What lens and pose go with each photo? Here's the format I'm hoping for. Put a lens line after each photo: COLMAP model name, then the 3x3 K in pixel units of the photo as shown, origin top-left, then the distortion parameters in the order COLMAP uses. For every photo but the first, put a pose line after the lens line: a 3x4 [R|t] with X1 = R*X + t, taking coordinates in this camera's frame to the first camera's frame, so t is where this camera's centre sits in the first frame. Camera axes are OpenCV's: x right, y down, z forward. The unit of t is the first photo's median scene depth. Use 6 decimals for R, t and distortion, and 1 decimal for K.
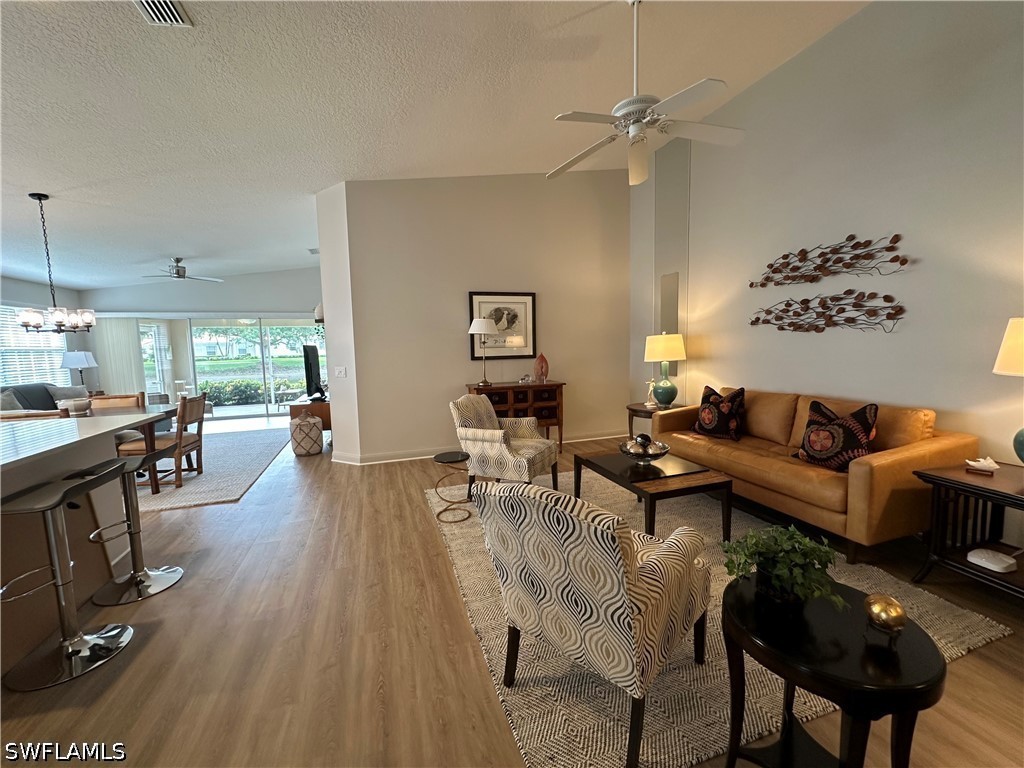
lens RADIAL K [[408.5, 0, 511.3], [0, 408.5, 385.7], [0, 0, 1]] dist [-0.005516, 0.001443]
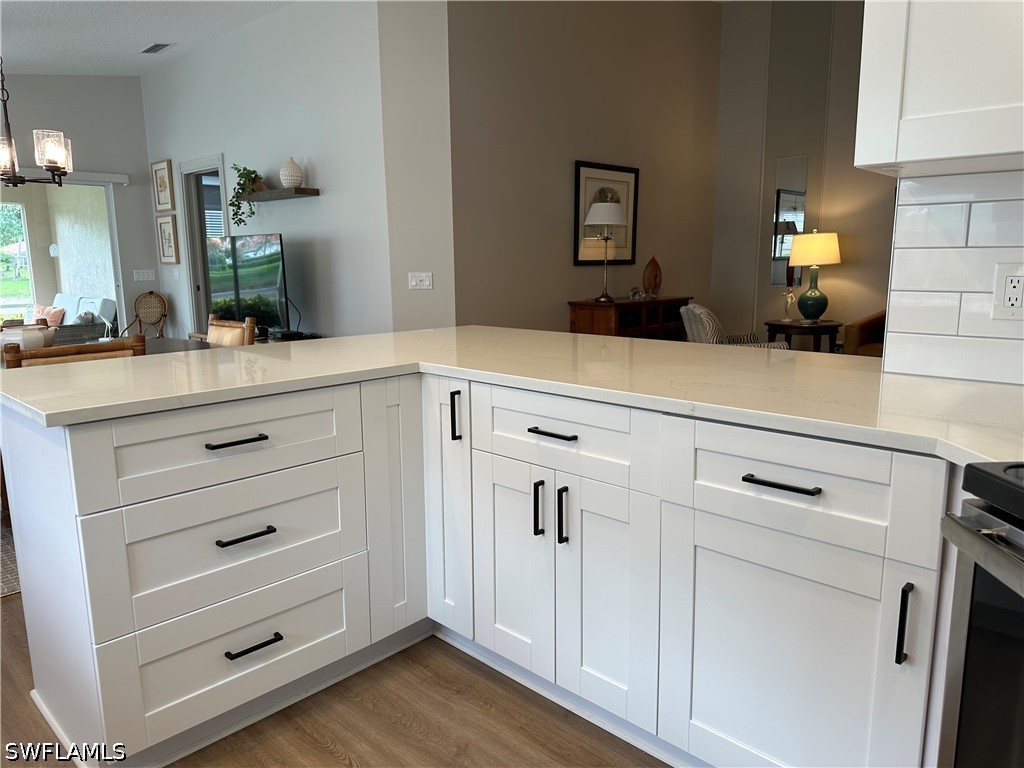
lens RADIAL K [[717.7, 0, 522.8], [0, 717.7, 392.4], [0, 0, 1]] dist [0.068285, -0.081314]
pose [[0.882658, -0.069924, 0.464786, -1.054672], [0.035154, 0.995923, 0.083072, 0.064919], [-0.468700, -0.056985, 0.881517, -0.031097]]
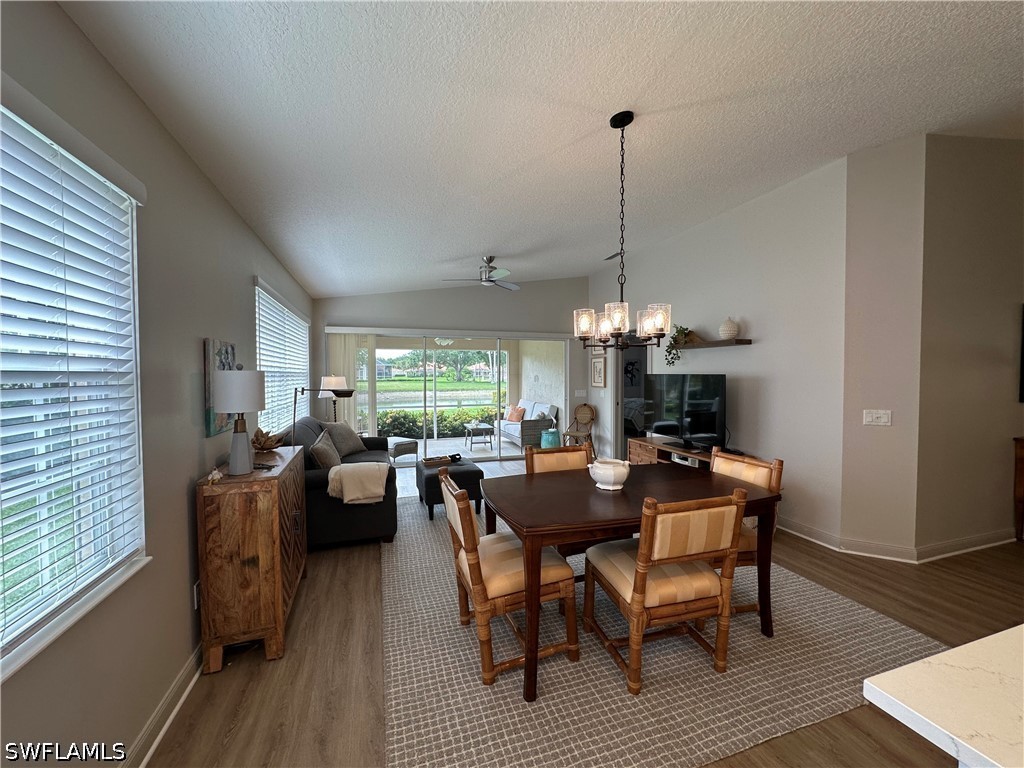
lens RADIAL K [[408.5, 0, 511.1], [0, 408.5, 386.4], [0, 0, 1]] dist [-0.005516, 0.001443]
pose [[0.999723, 0.019371, -0.013391, -1.331641], [-0.020234, 0.997503, -0.067660, -0.035826], [0.012046, 0.067912, 0.997619, 0.444837]]
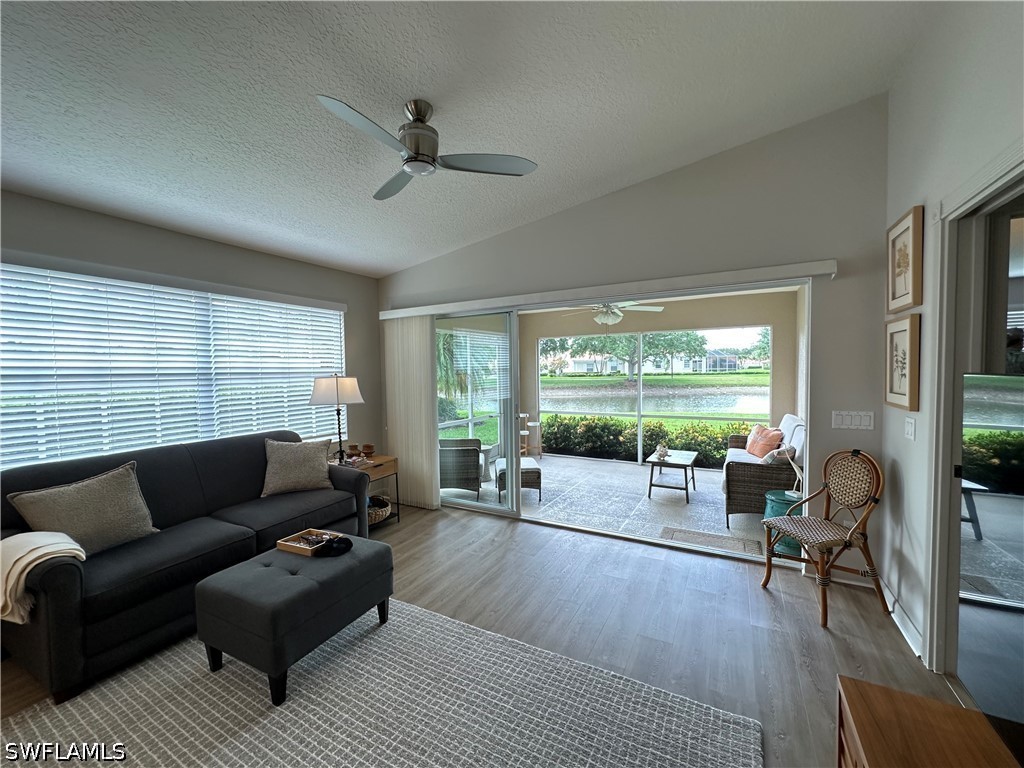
lens RADIAL K [[408.5, 0, 512.5], [0, 408.5, 382.6], [0, 0, 1]] dist [-0.005516, 0.001443]
pose [[0.676463, 0.035836, -0.735604, -0.895692], [-0.072847, 0.997173, -0.018412, -0.151196], [0.732865, 0.066042, 0.677162, 1.473709]]
